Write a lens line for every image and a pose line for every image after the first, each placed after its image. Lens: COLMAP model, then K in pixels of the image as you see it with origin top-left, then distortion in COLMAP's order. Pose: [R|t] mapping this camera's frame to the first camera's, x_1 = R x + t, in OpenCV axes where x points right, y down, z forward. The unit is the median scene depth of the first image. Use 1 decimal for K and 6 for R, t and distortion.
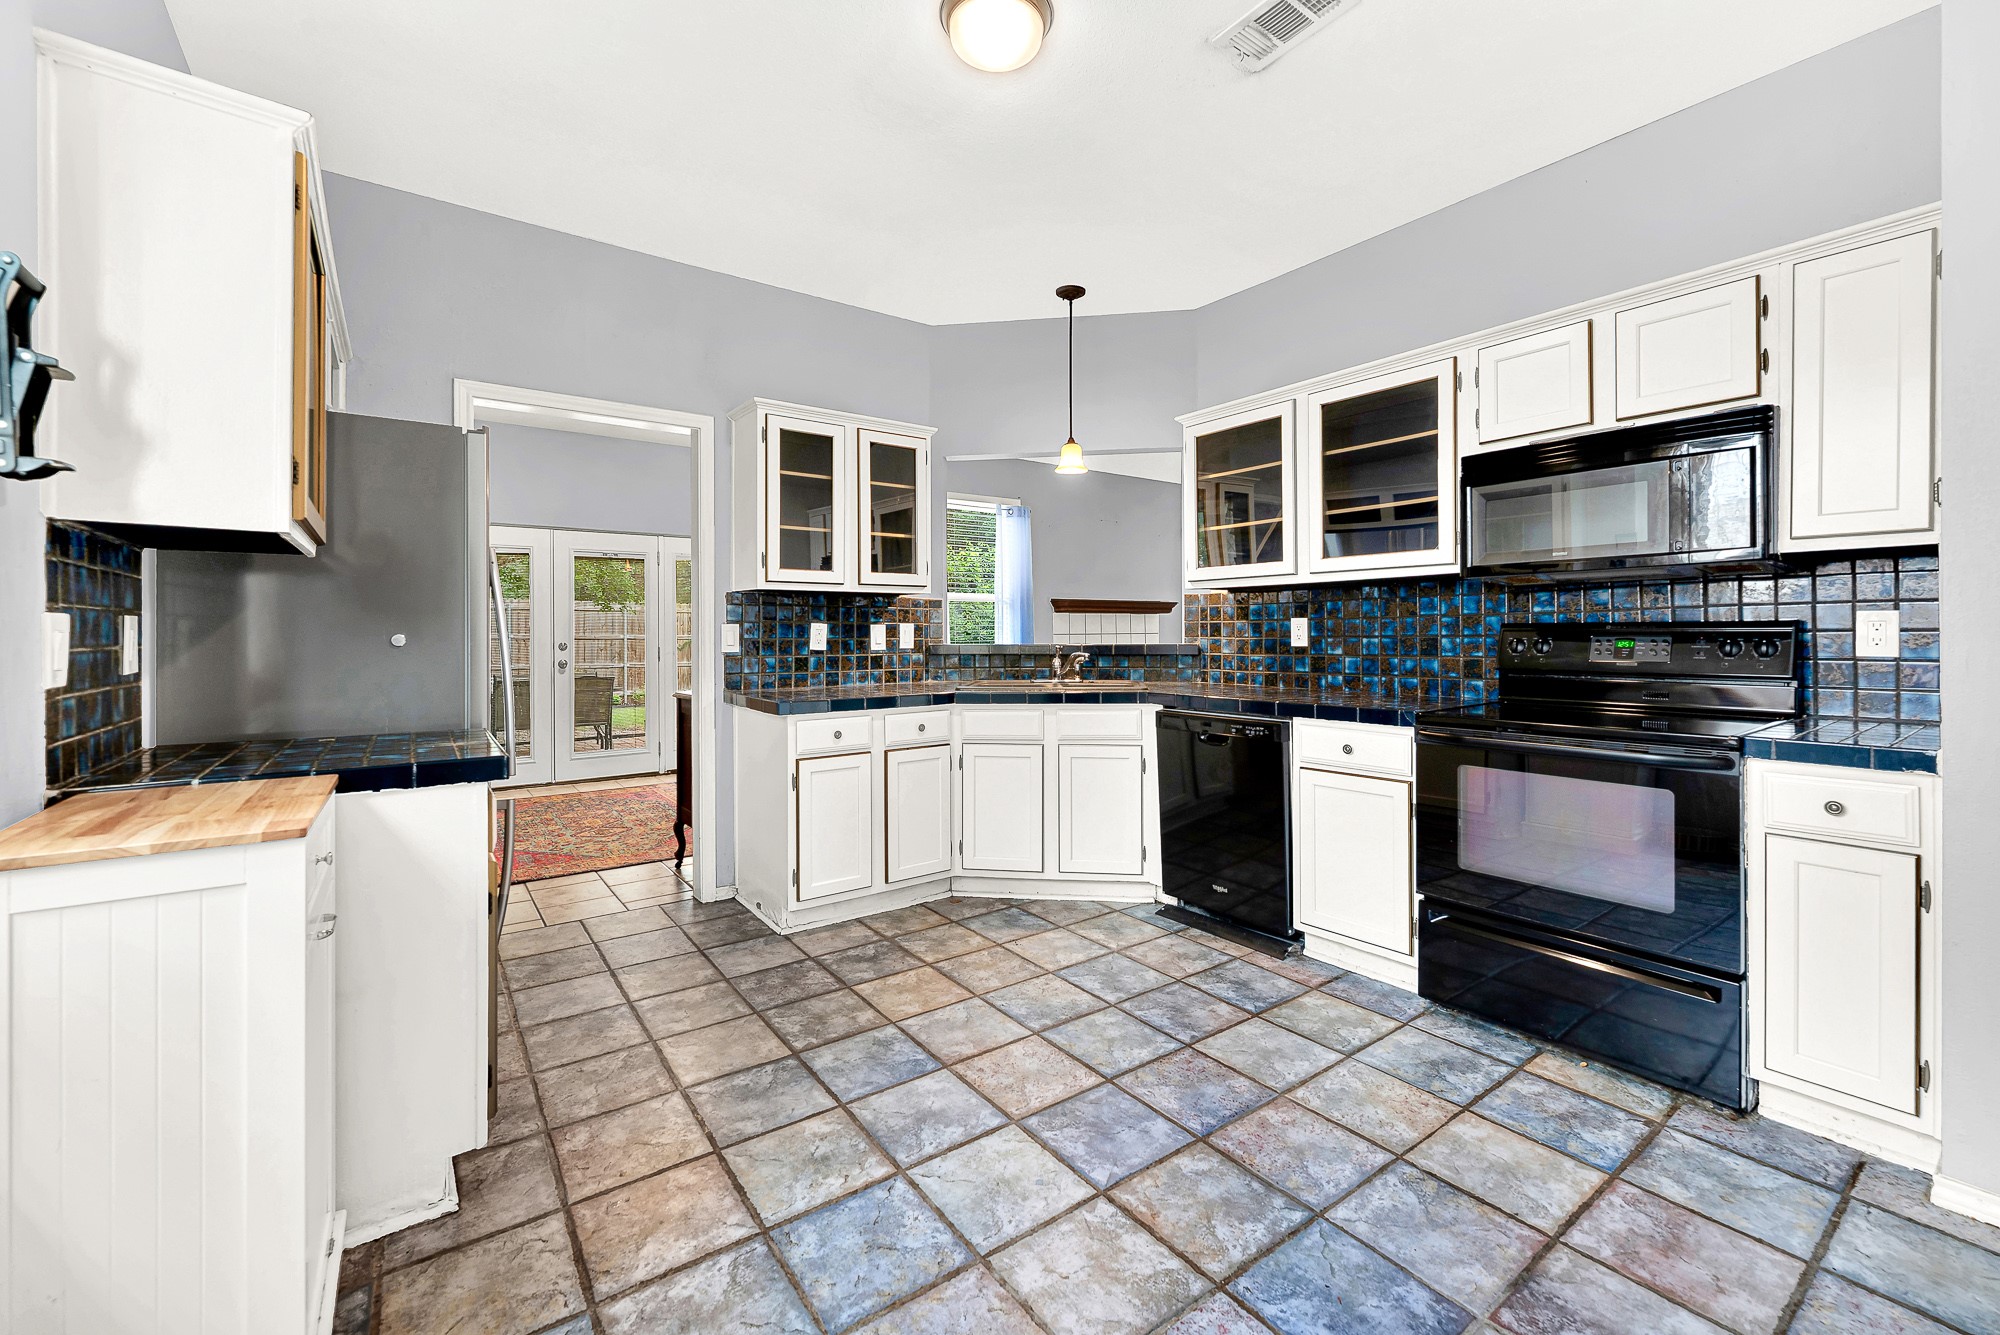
lens RADIAL K [[817.4, 0, 995.8], [0, 817.4, 637.3], [0, 0, 1]] dist [-0.001782, -0.000201]
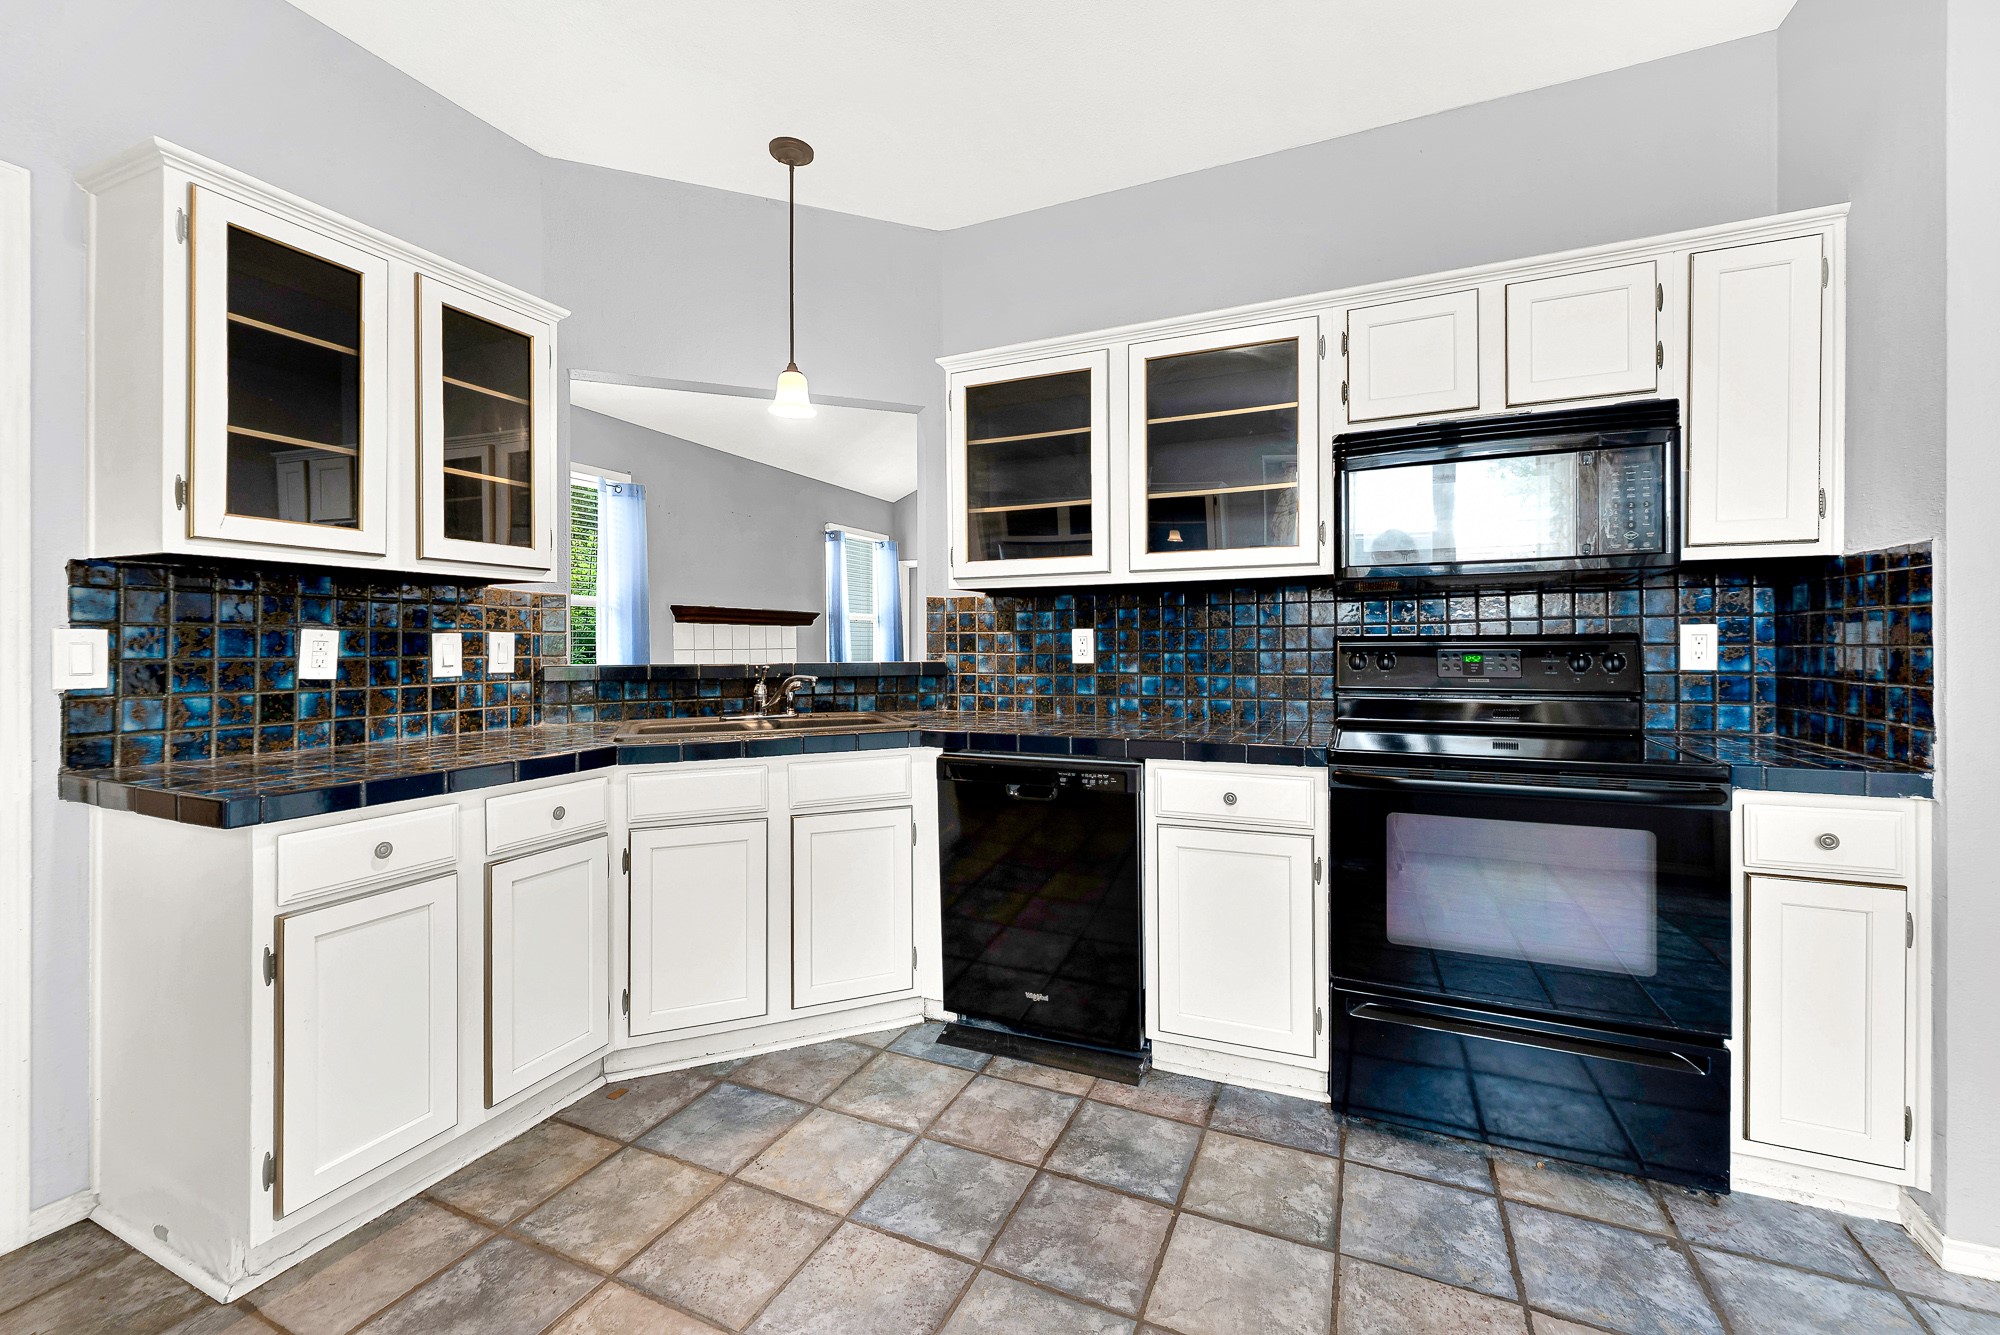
lens RADIAL K [[811.7, 0, 1004.6], [0, 811.7, 644.5], [0, 0, 1]] dist [0.000816, 0.000306]
pose [[0.865168, 0.001703, 0.501479, -0.115207], [0.003522, 0.999949, -0.009473, -0.000541], [-0.501470, 0.009962, 0.865118, 0.381277]]
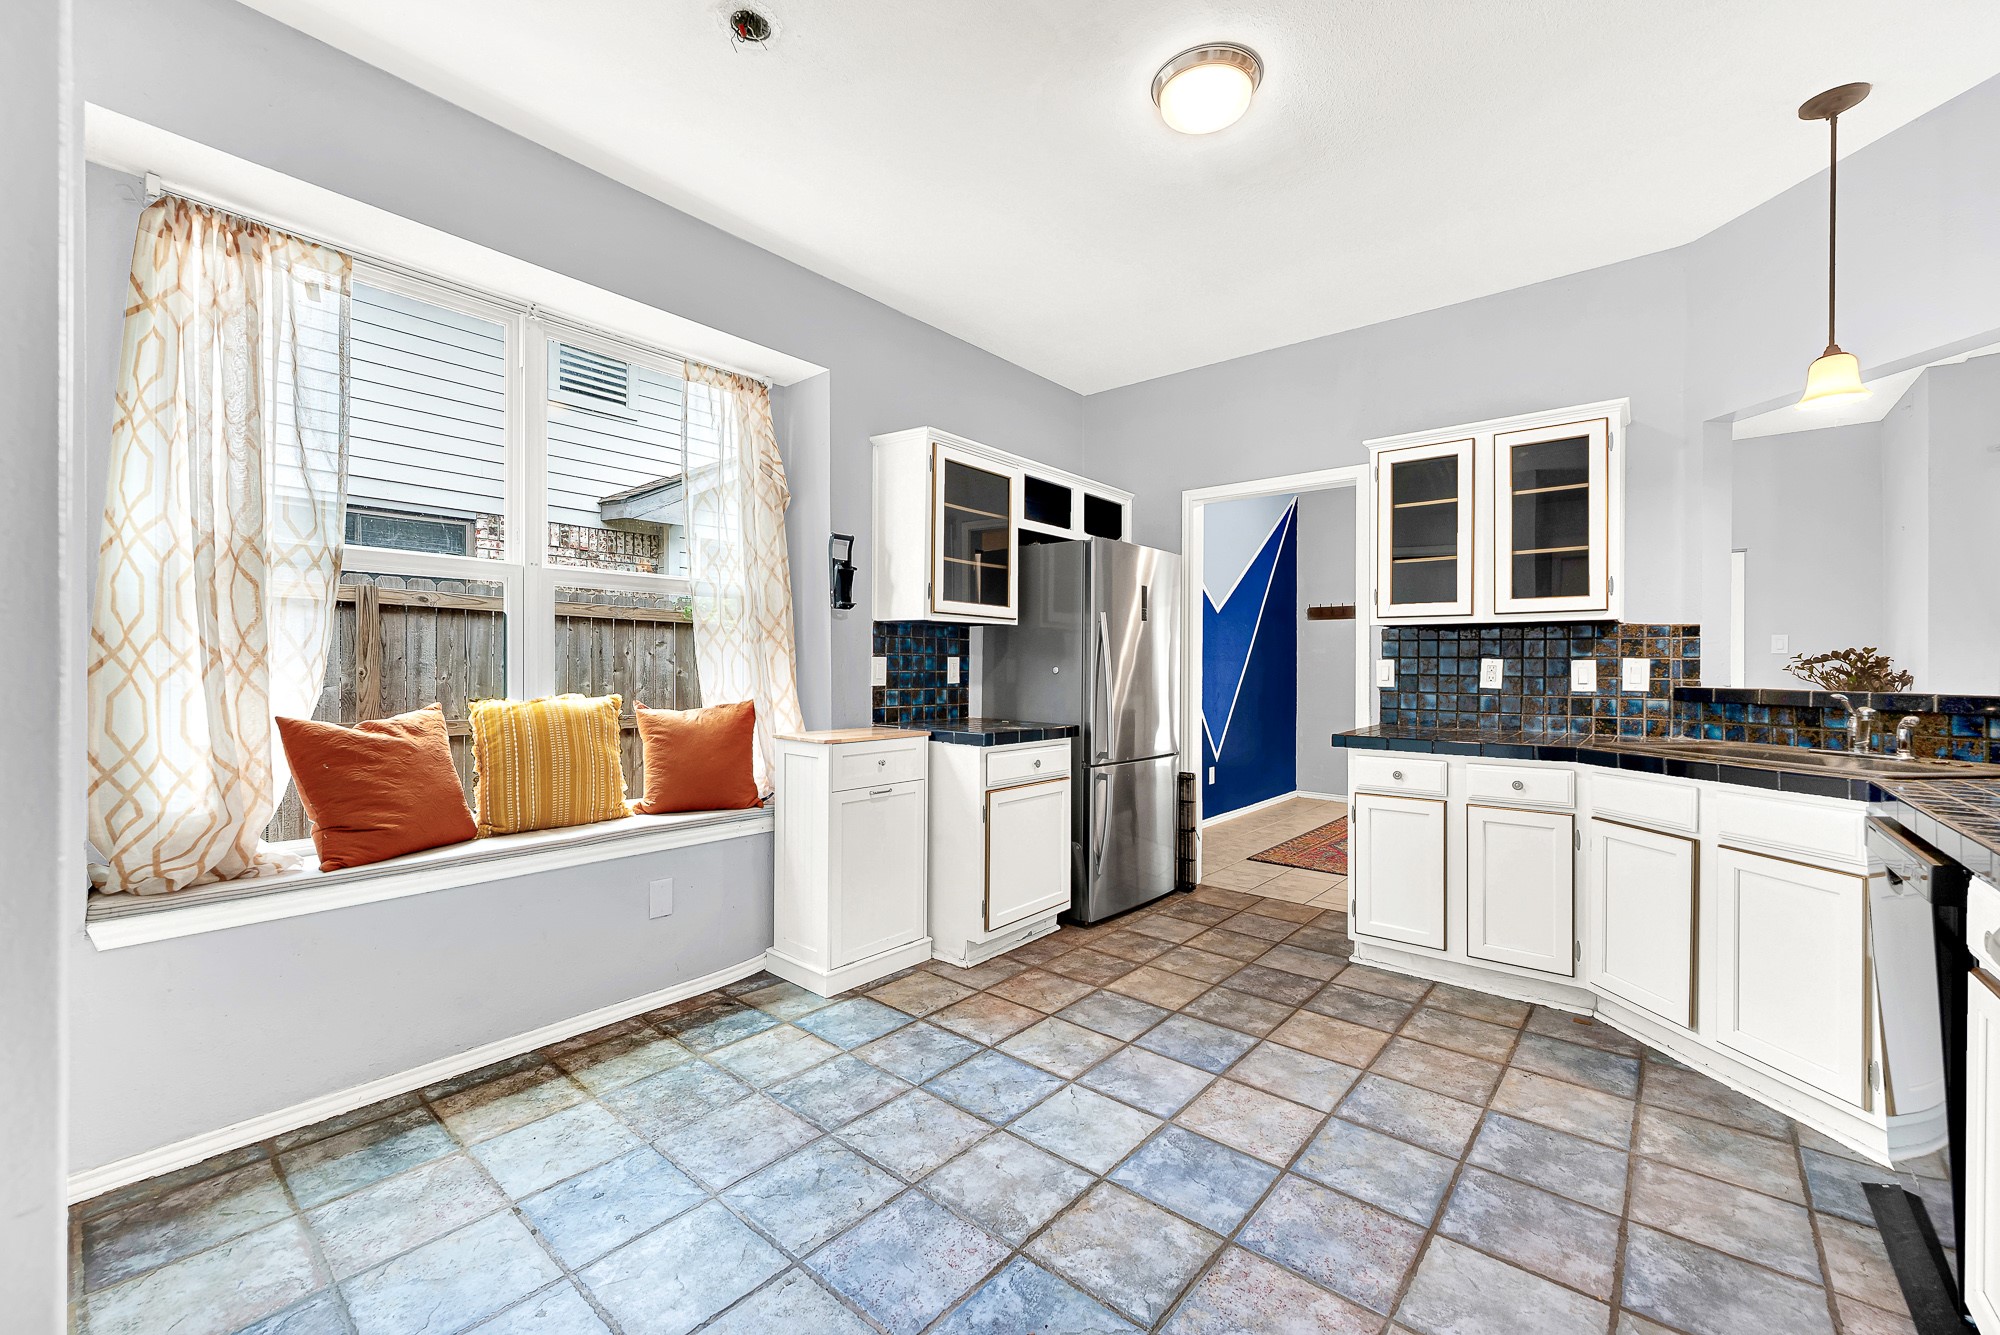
lens RADIAL K [[804.6, 0, 1000.0], [0, 804.6, 667.5], [0, 0, 1]] dist [-0.000722, -0.000041]
pose [[0.241024, 0.006621, -0.970497, 0.617837], [-0.012806, 0.999911, 0.003641, -0.004485], [0.970435, 0.011550, 0.241087, 0.323558]]
